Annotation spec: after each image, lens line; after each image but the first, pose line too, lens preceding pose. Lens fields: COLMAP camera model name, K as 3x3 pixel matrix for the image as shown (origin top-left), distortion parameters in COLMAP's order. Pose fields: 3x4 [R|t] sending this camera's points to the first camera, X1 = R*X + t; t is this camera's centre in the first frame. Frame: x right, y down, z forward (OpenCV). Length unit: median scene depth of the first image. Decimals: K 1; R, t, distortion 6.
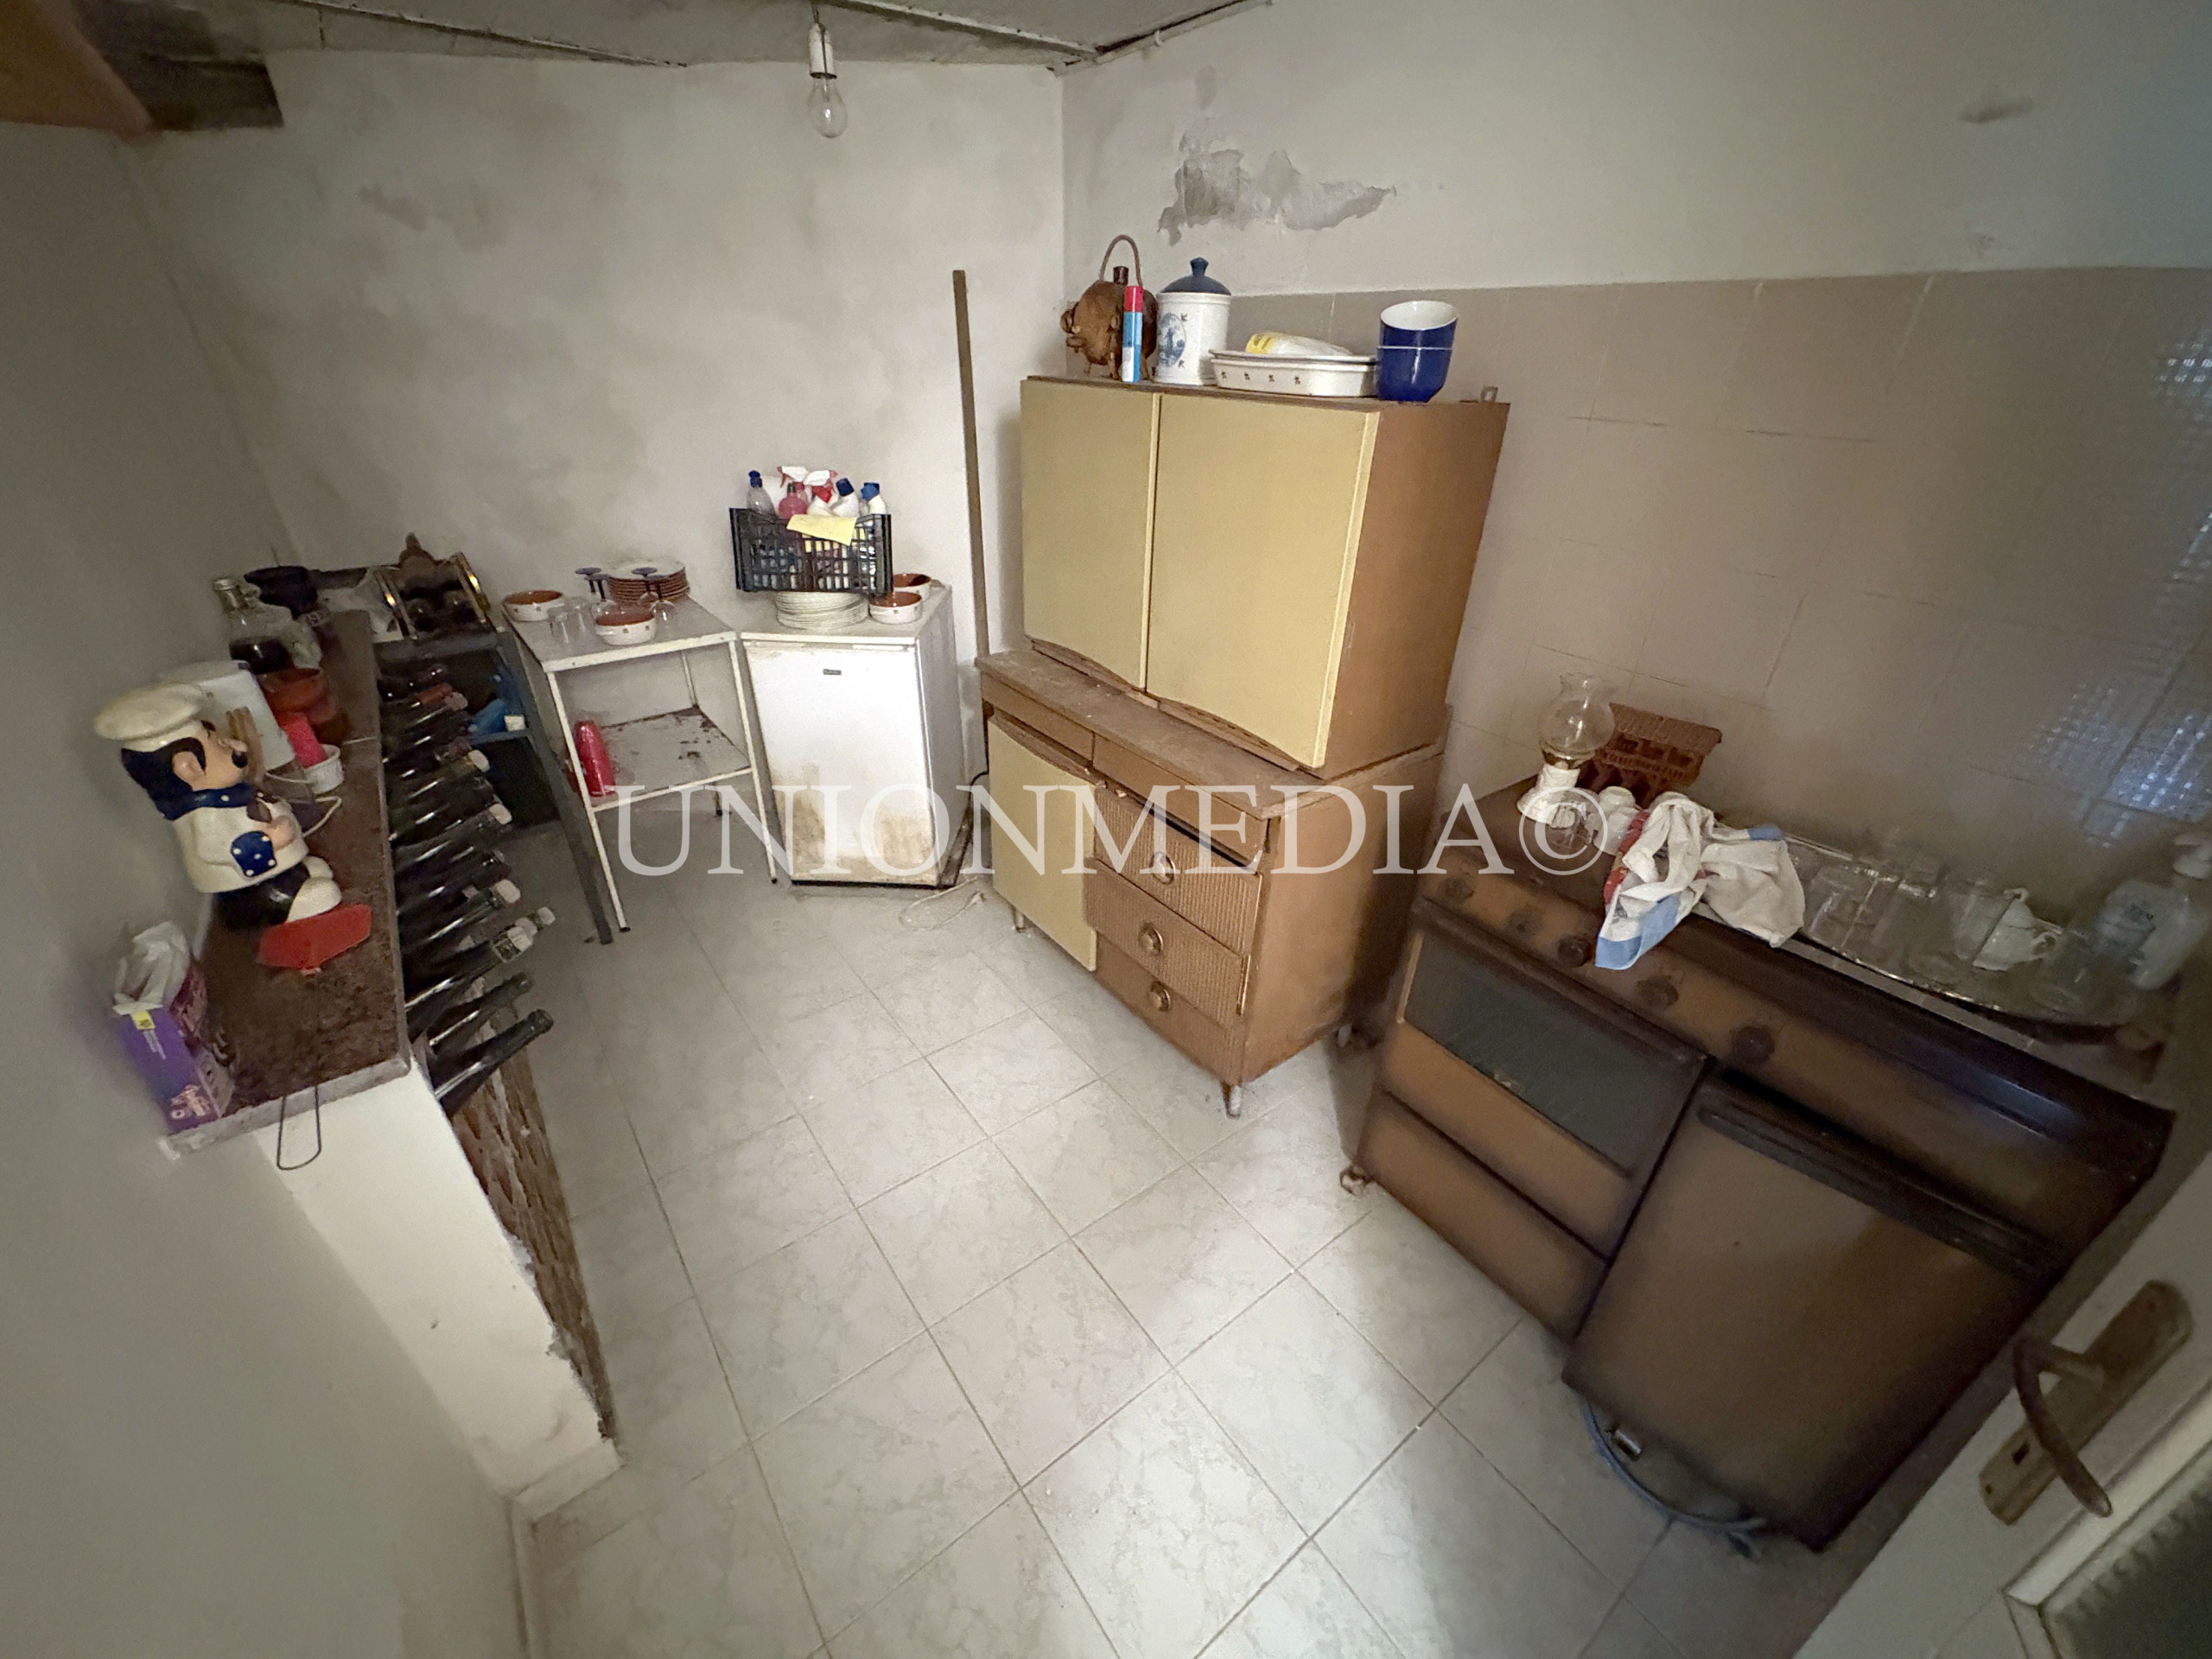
lens RADIAL K [[885.4, 0, 1107.4], [0, 885.4, 816.6], [0, 0, 1]] dist [0.000630, 0.000275]
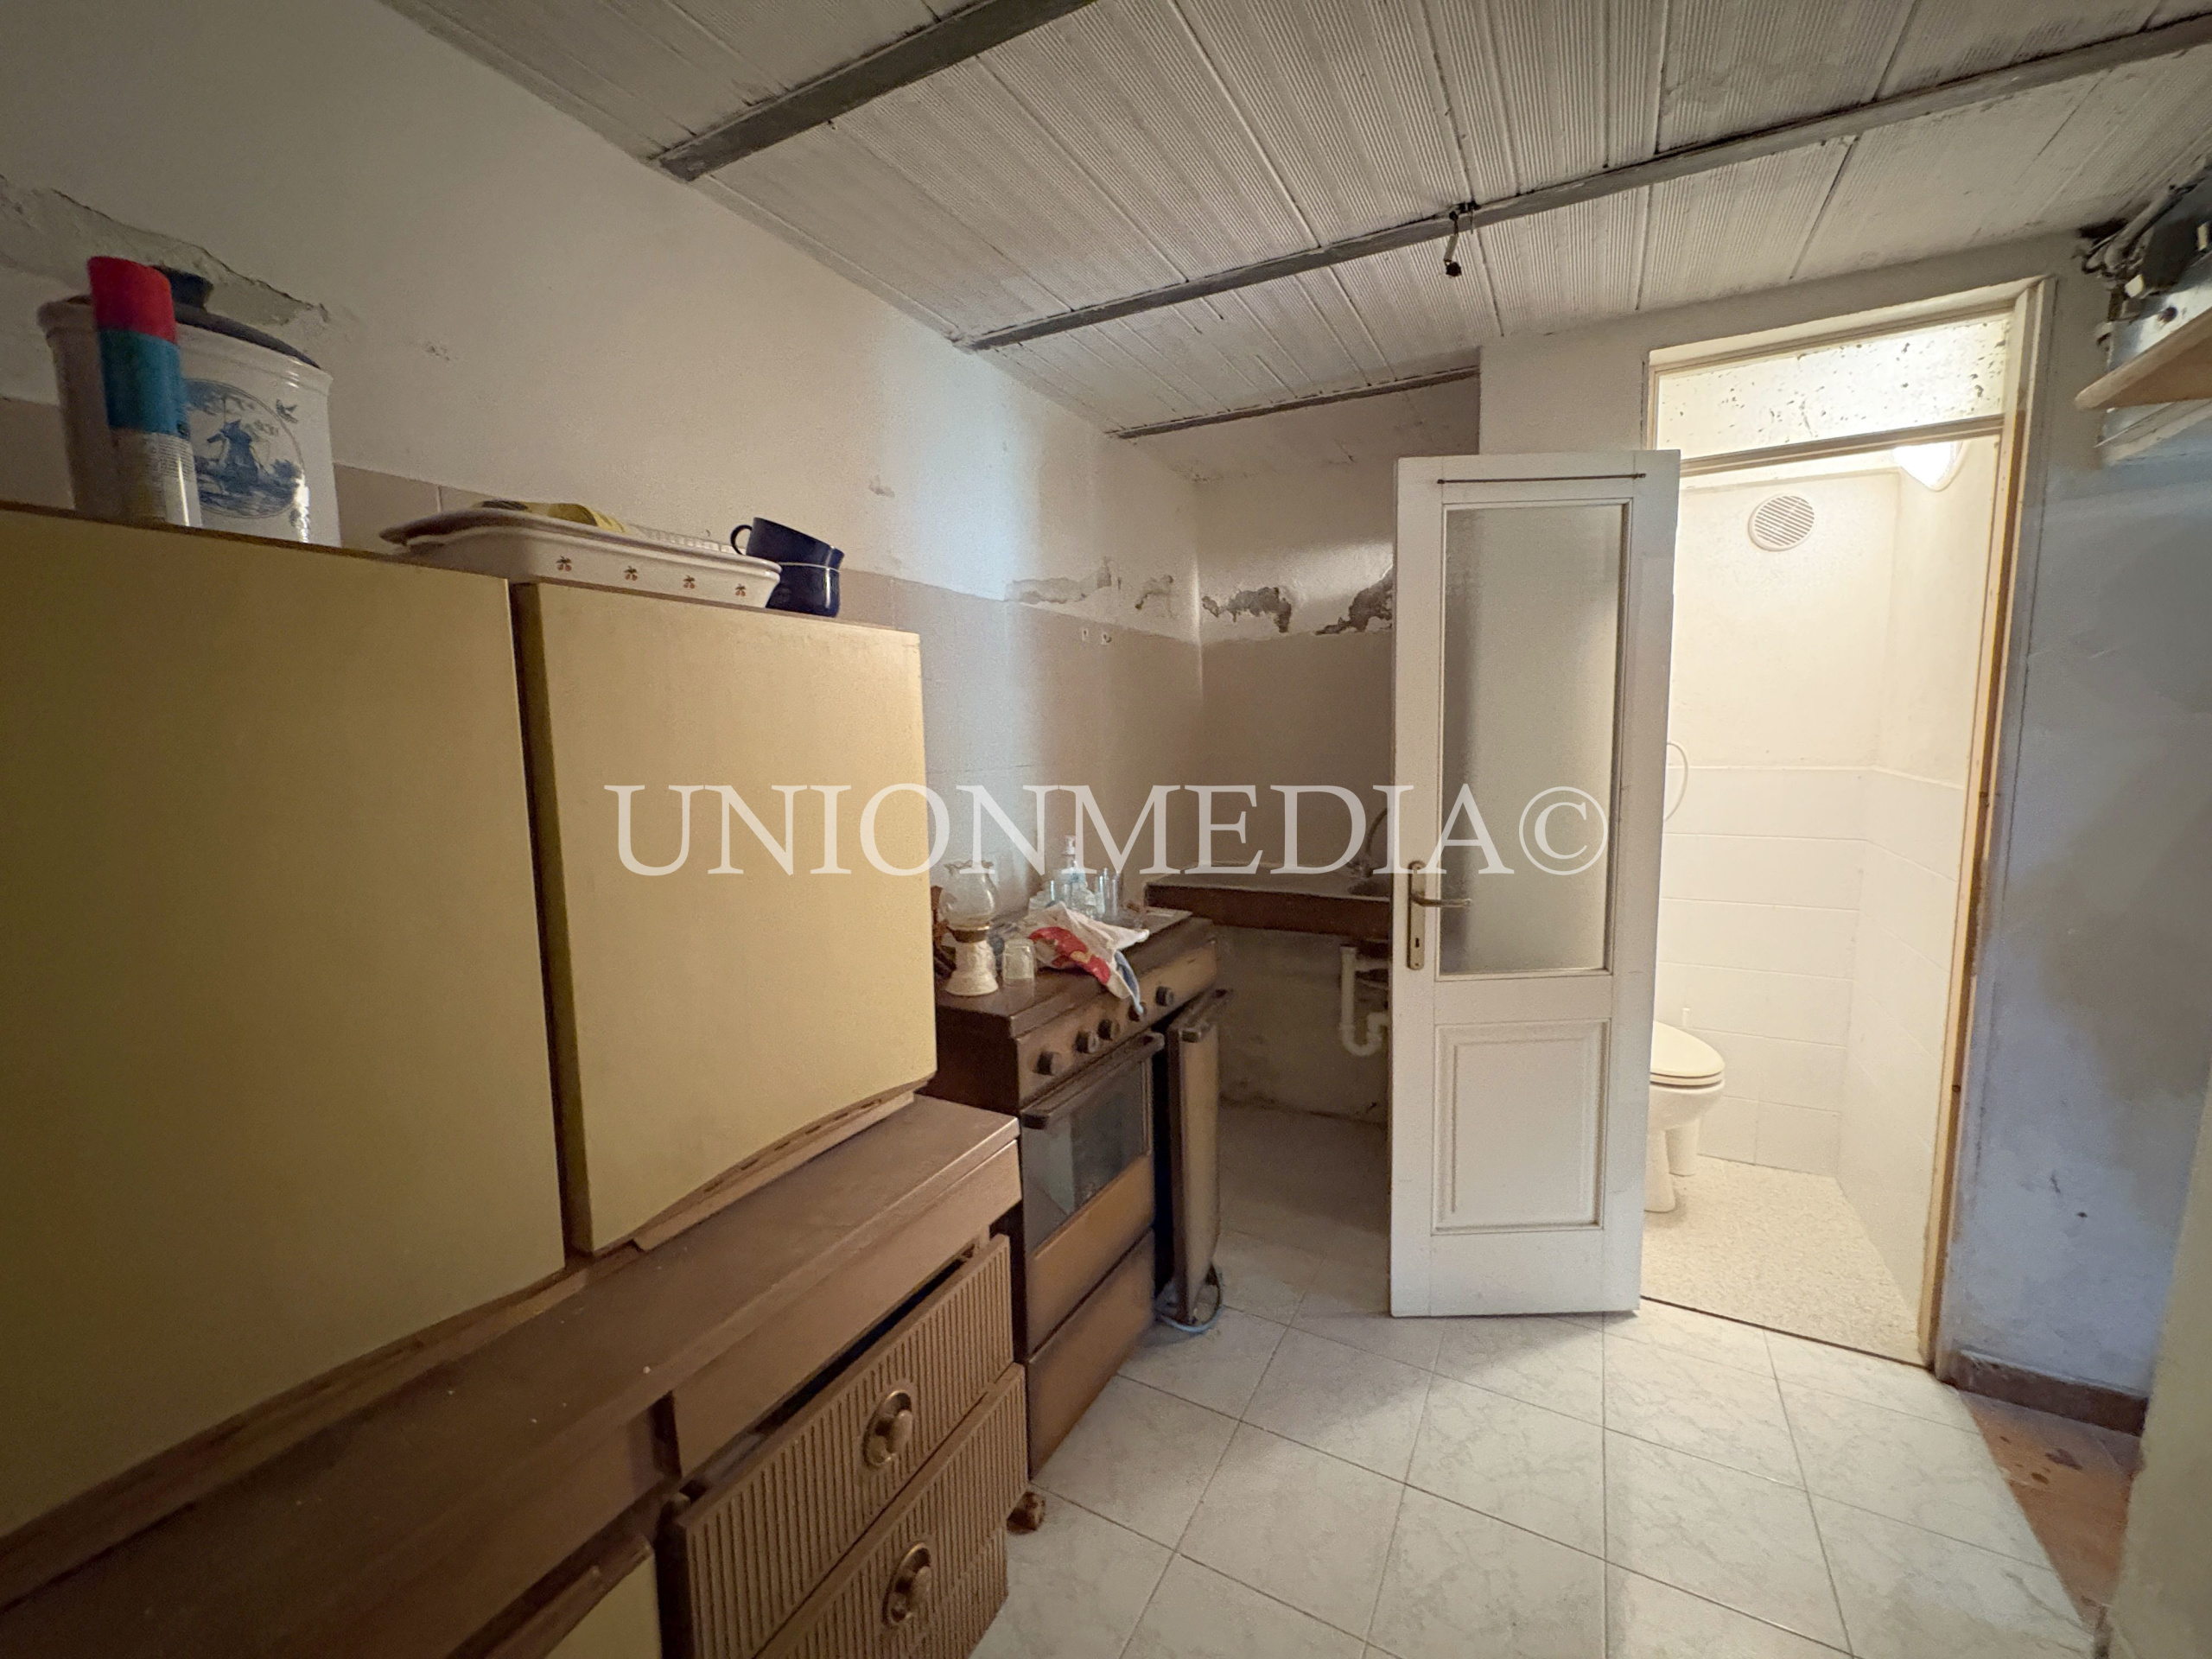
lens RADIAL K [[885.4, 0, 1107.4], [0, 885.4, 816.6], [0, 0, 1]] dist [0.000630, 0.000275]
pose [[-0.419281, -0.099678, 0.902368, -0.438605], [0.437001, 0.849068, 0.296841, -0.359469], [-0.795760, 0.518795, -0.312439, 0.909857]]
